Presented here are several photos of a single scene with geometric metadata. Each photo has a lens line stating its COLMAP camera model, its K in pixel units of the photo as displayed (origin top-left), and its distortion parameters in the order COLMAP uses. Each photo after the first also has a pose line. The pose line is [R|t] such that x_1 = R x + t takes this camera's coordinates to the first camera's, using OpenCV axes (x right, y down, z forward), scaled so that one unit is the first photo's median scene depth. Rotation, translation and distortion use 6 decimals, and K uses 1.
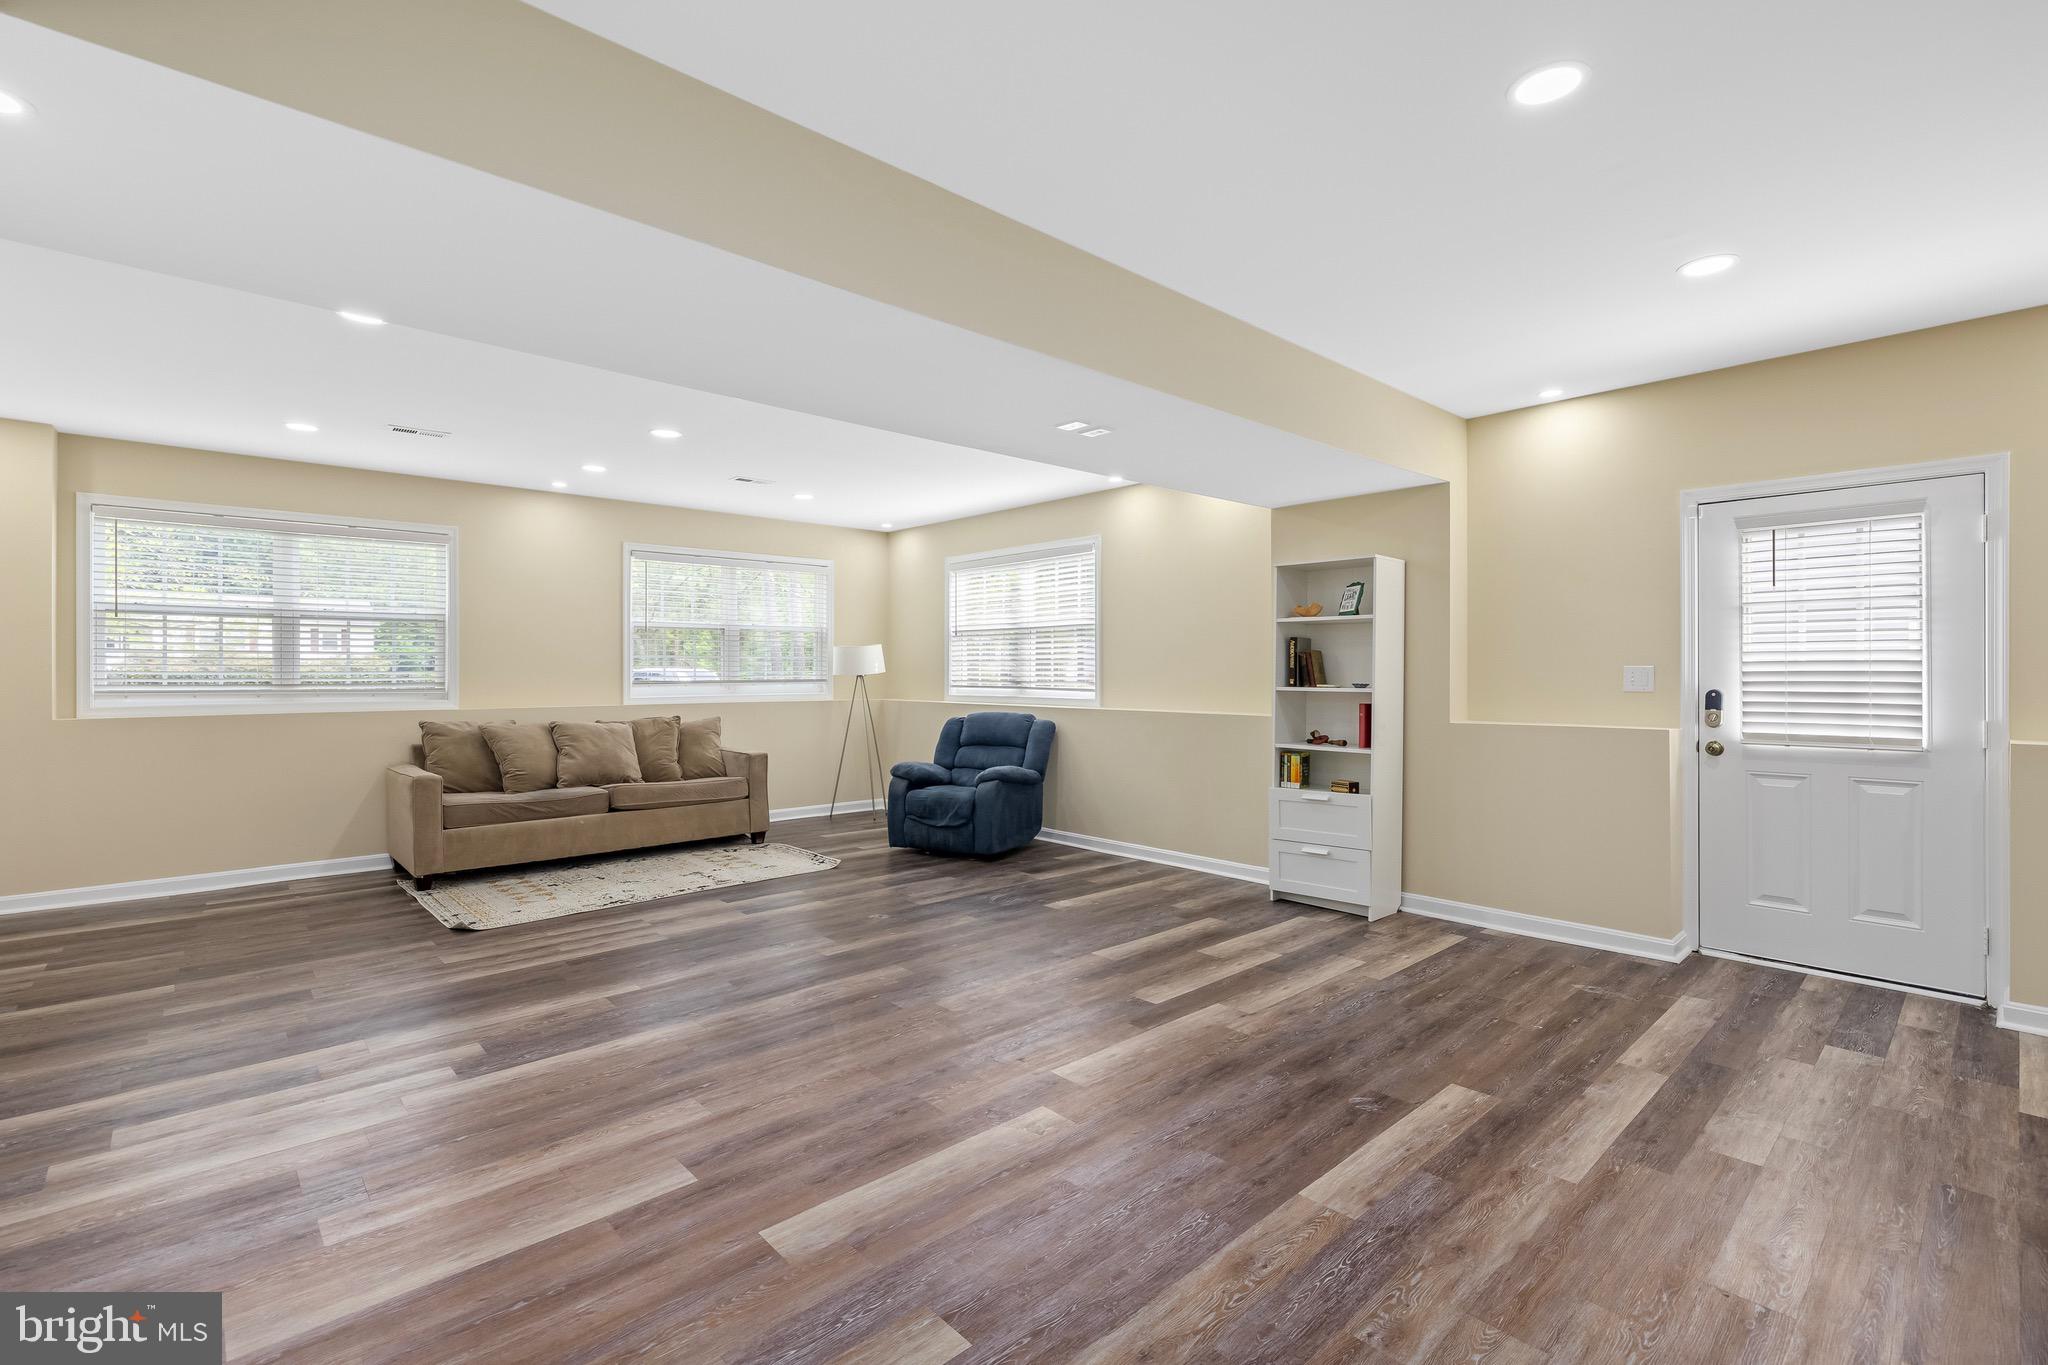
lens RADIAL K [[939.4, 0, 1029.4], [0, 939.4, 676.8], [0, 0, 1]] dist [-0.004112, -0.000159]
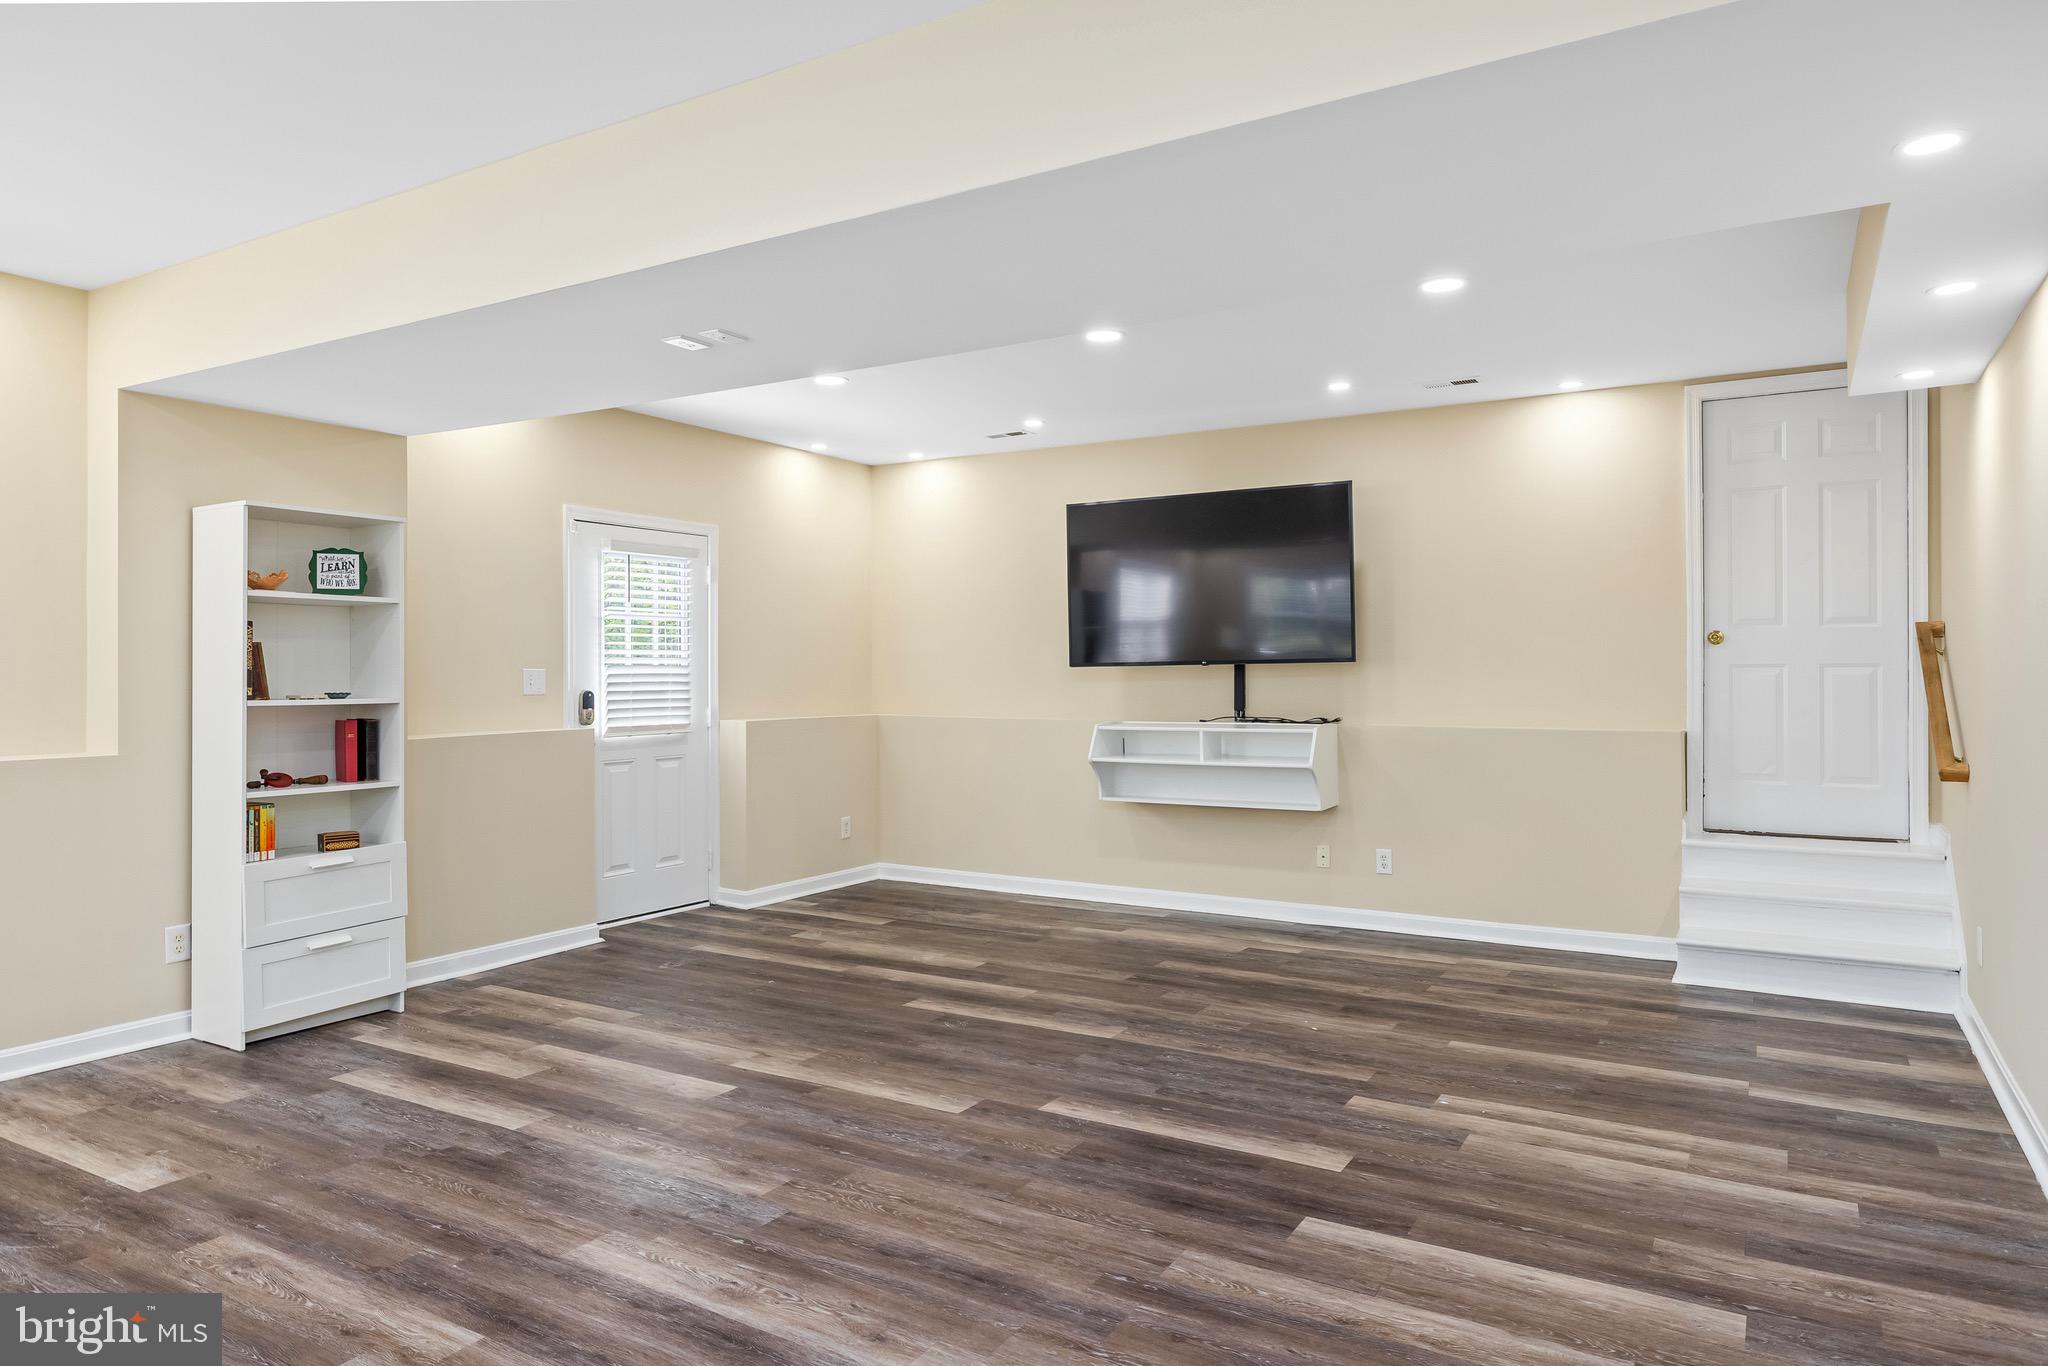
lens RADIAL K [[1280.8, 0, 1025.0], [0, 1280.8, 676.4], [0, 0, 1]] dist [-0.007241, -0.000778]
pose [[-0.296306, -0.002351, 0.955090, -1.111934], [0.007313, 0.999962, 0.004730, -0.008235], [-0.955065, 0.008386, -0.296277, 1.226898]]
